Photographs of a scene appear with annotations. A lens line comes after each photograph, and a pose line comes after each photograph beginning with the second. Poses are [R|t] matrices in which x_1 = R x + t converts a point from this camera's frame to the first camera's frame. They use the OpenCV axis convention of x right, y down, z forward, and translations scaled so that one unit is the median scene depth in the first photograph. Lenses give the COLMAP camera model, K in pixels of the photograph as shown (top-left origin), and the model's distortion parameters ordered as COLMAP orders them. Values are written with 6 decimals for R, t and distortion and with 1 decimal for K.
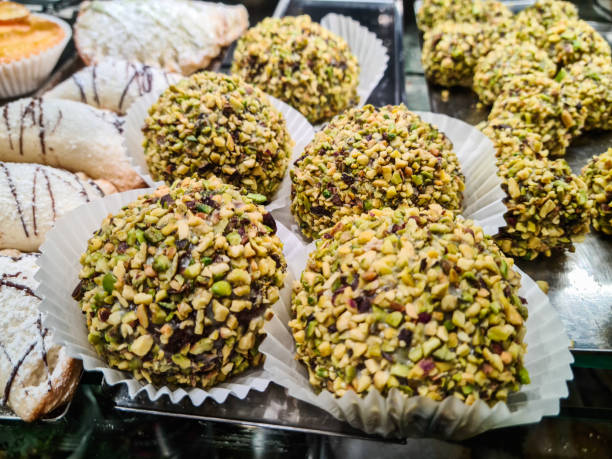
lens RADIAL K [[502.6, 0, 305.5], [0, 502.6, 229.2], [0, 0, 1]] dist [0.013828, -0.014980]
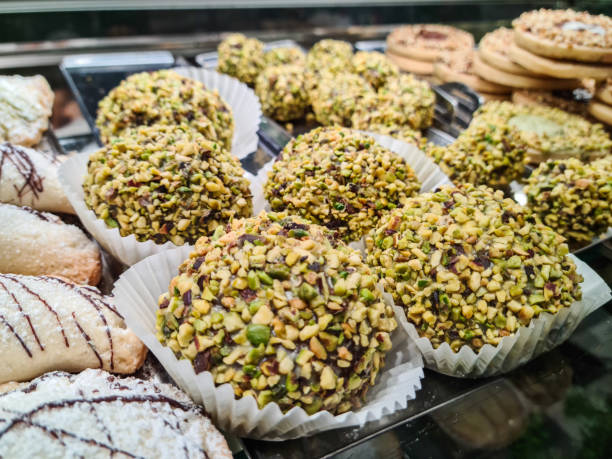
lens RADIAL K [[502.6, 0, 306.0], [0, 502.6, 230.3], [0, 0, 1]] dist [0.013828, -0.014980]
pose [[0.822054, -0.258665, 0.507266, -0.525946], [0.317053, 0.947919, -0.030441, -0.010387], [-0.472974, 0.185854, 0.861251, 0.111174]]
